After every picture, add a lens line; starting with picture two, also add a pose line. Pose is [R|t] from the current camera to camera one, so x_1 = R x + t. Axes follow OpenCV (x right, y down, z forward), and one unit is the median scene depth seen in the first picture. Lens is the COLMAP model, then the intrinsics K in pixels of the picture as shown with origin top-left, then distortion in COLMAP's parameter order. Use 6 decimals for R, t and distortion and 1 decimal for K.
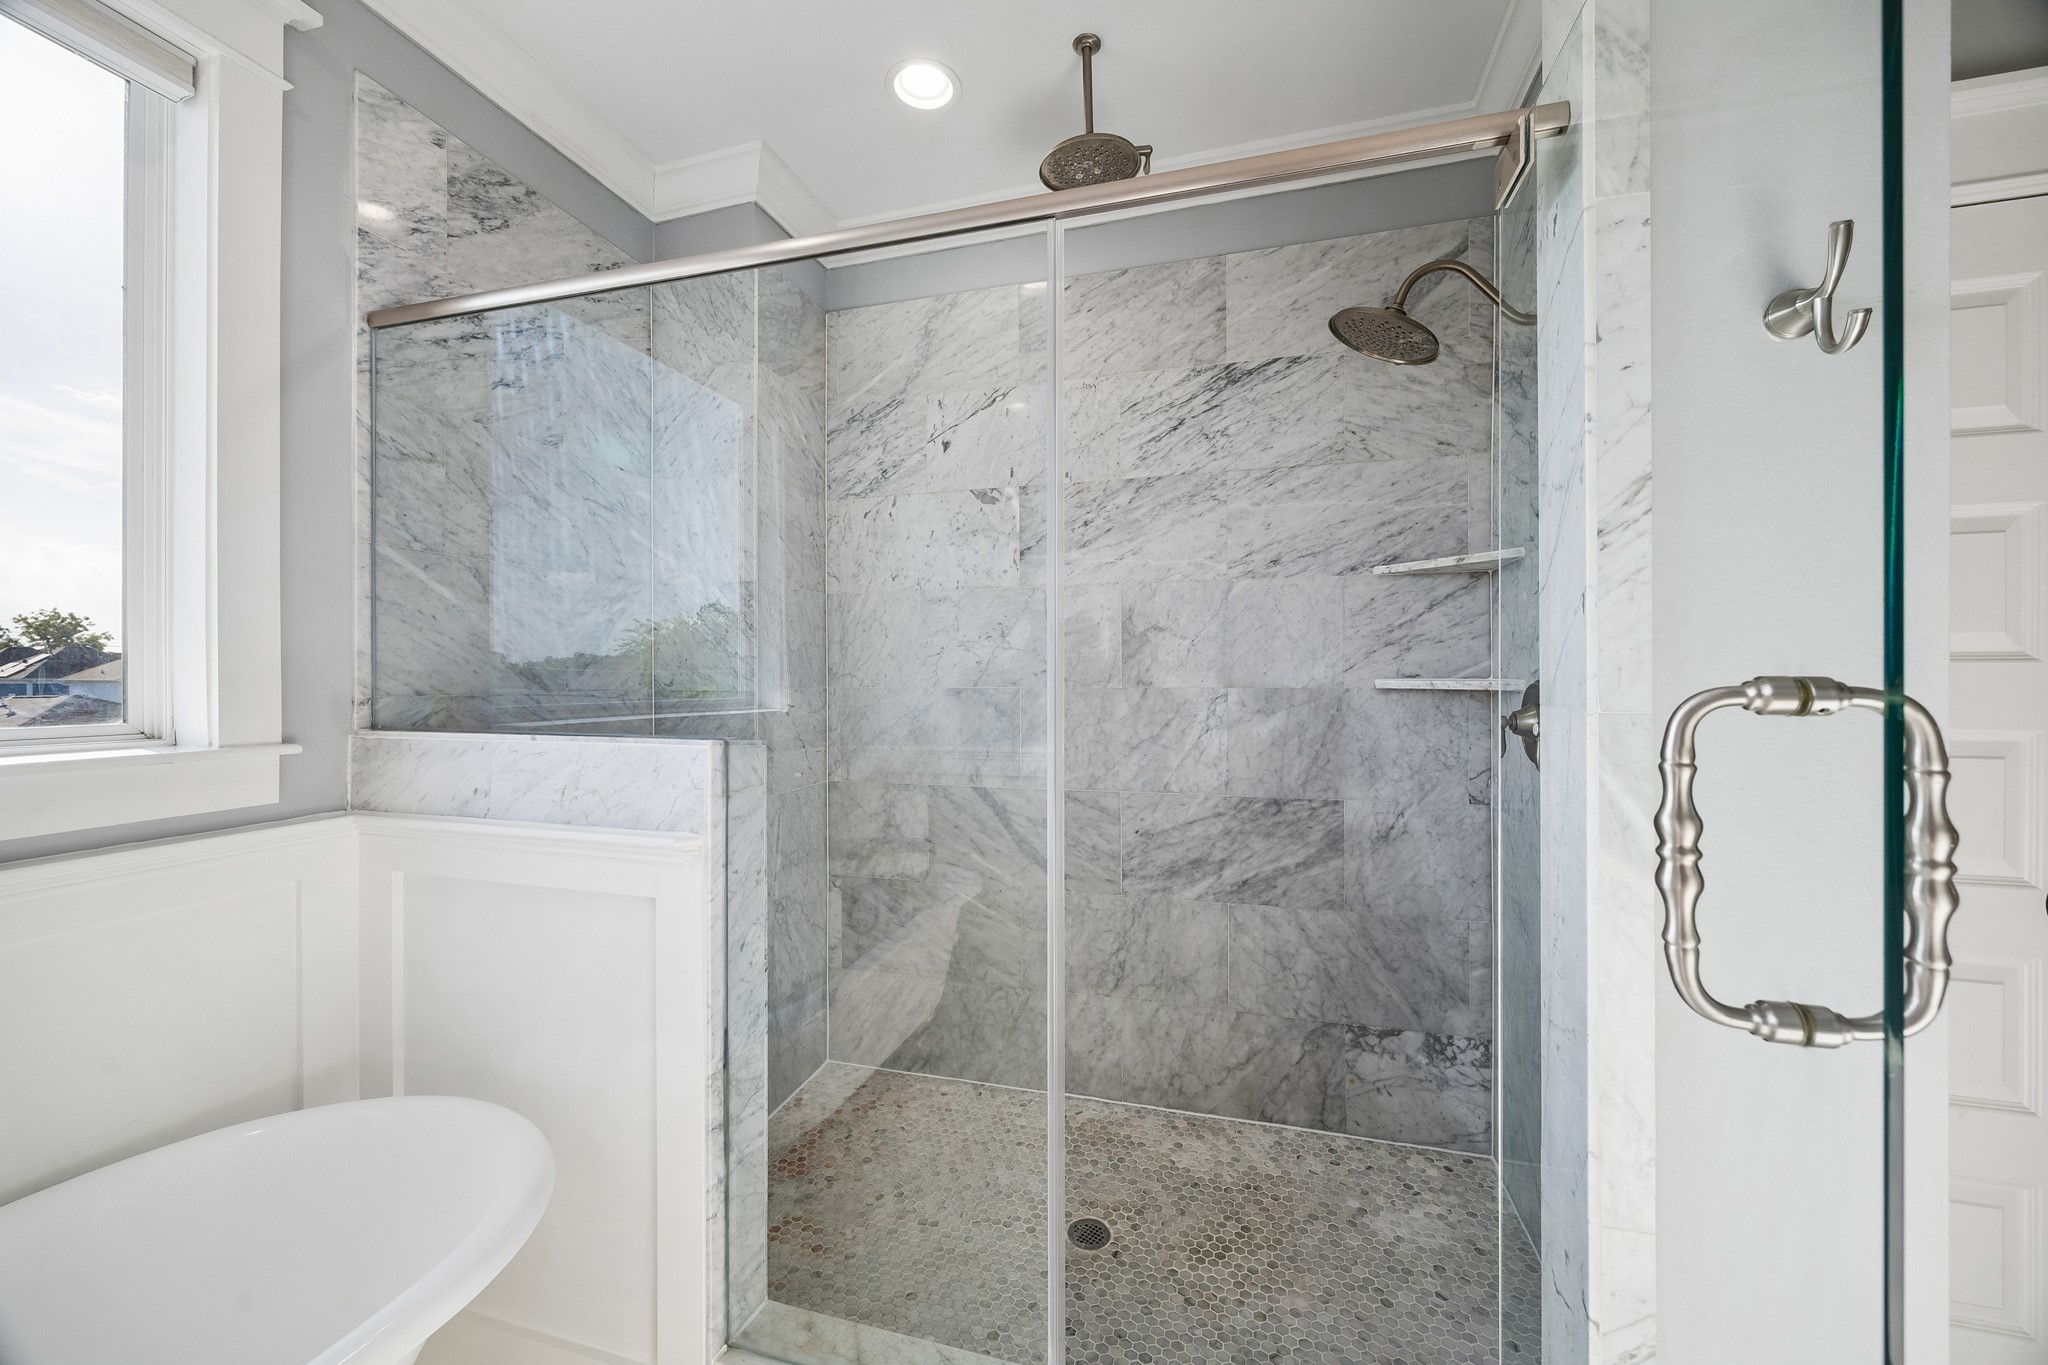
lens RADIAL K [[750.1, 0, 1018.0], [0, 750.1, 677.5], [0, 0, 1]] dist [-0.001864, 0.000294]
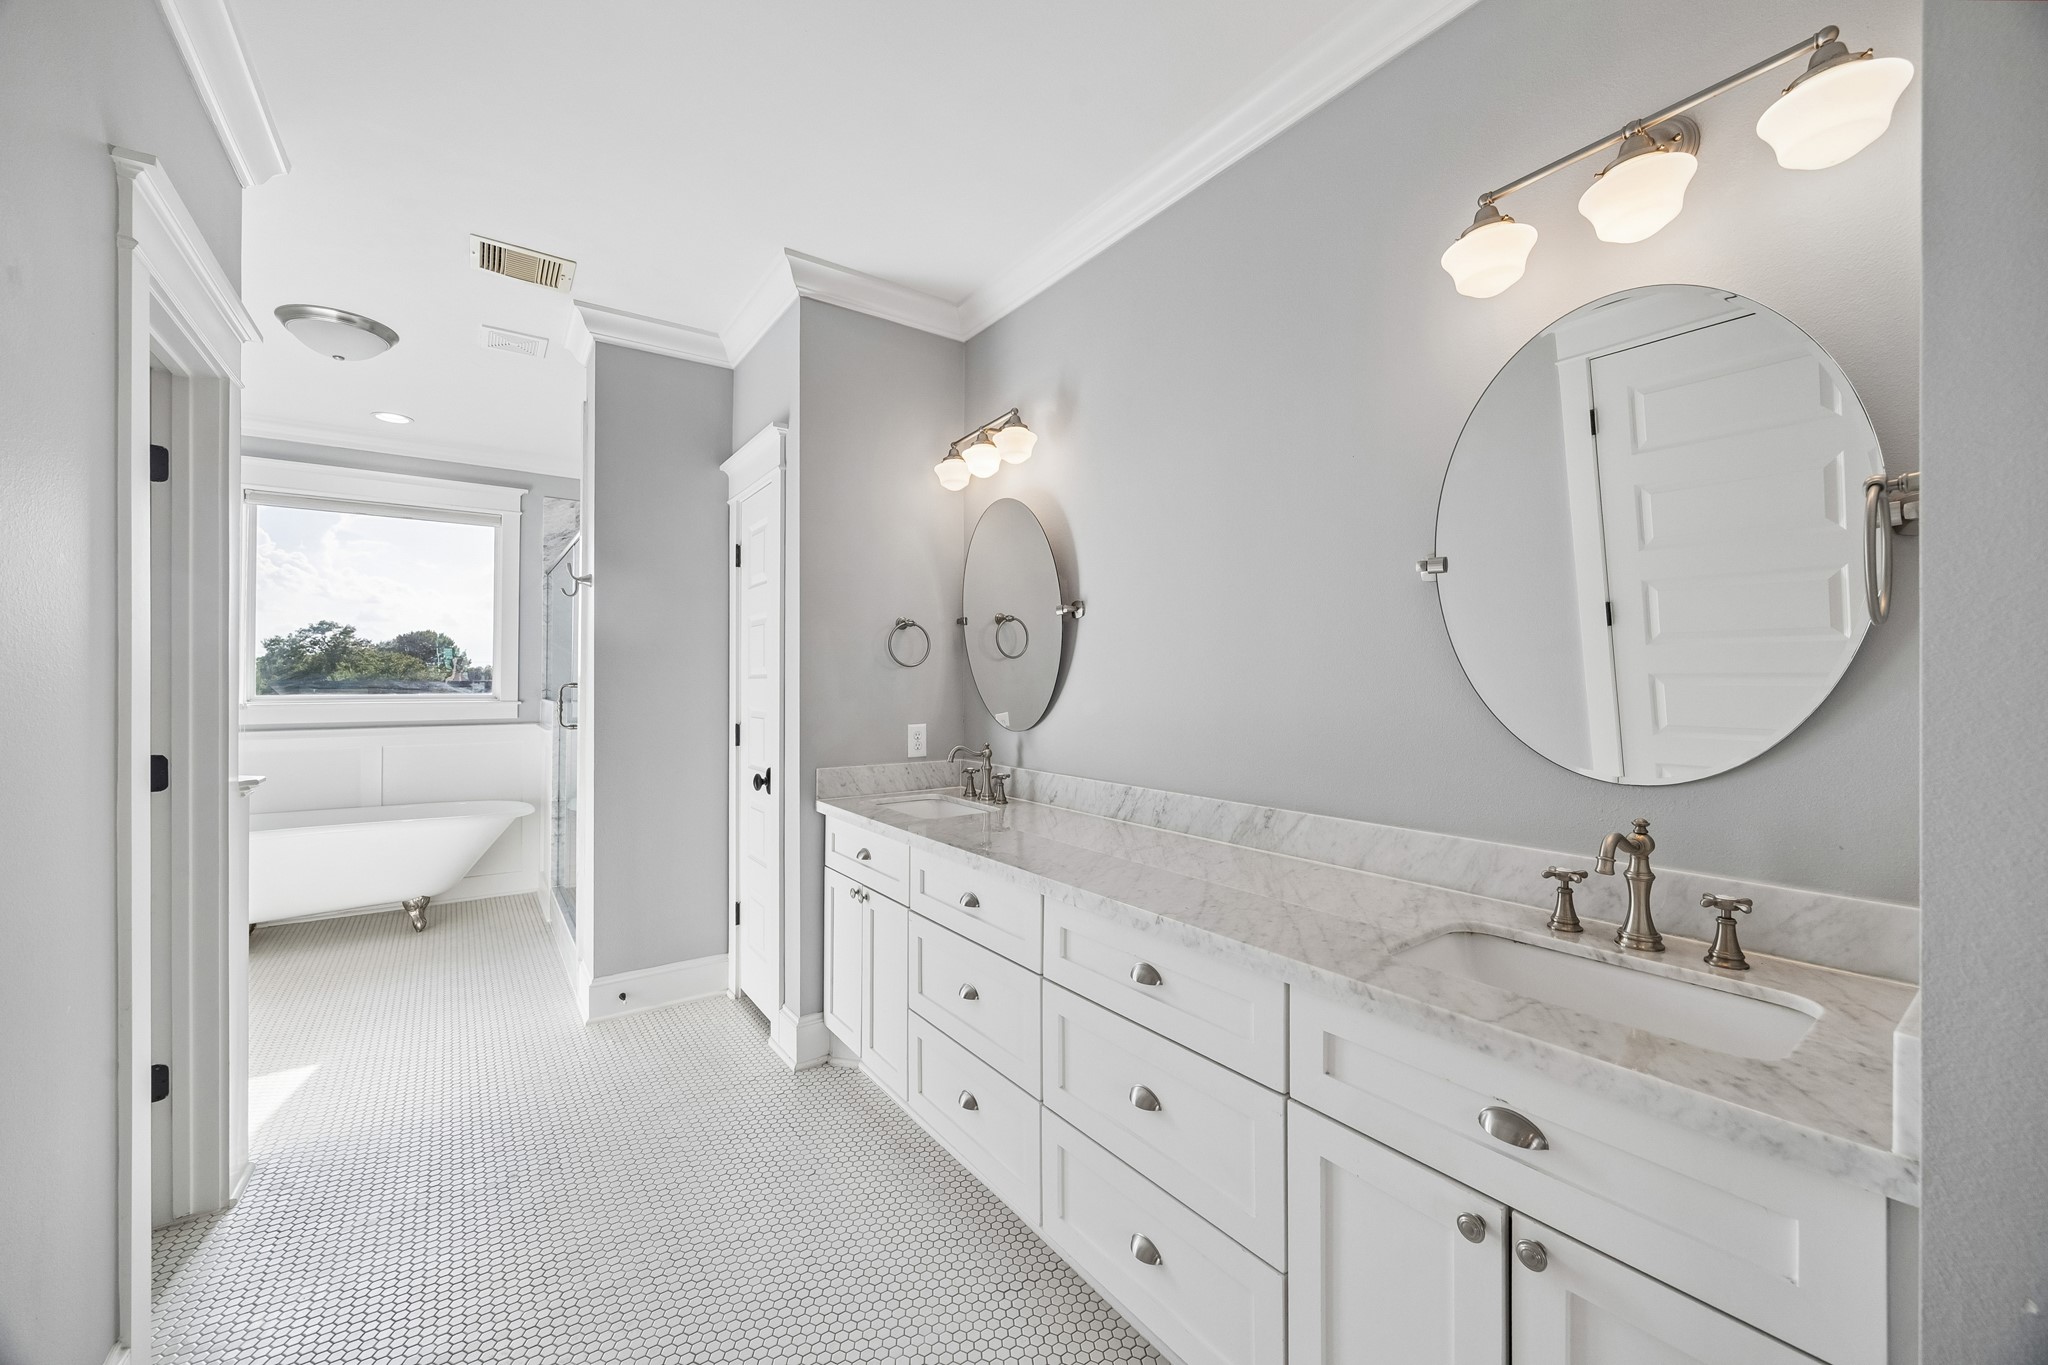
lens RADIAL K [[781.3, 0, 1026.3], [0, 781.3, 672.6], [0, 0, 1]] dist [0.000638, 0.000547]
pose [[0.788998, -0.005674, -0.614369, 1.684624], [-0.004540, 0.999876, -0.015065, -0.001381], [0.614378, 0.014675, 0.788875, -0.228589]]
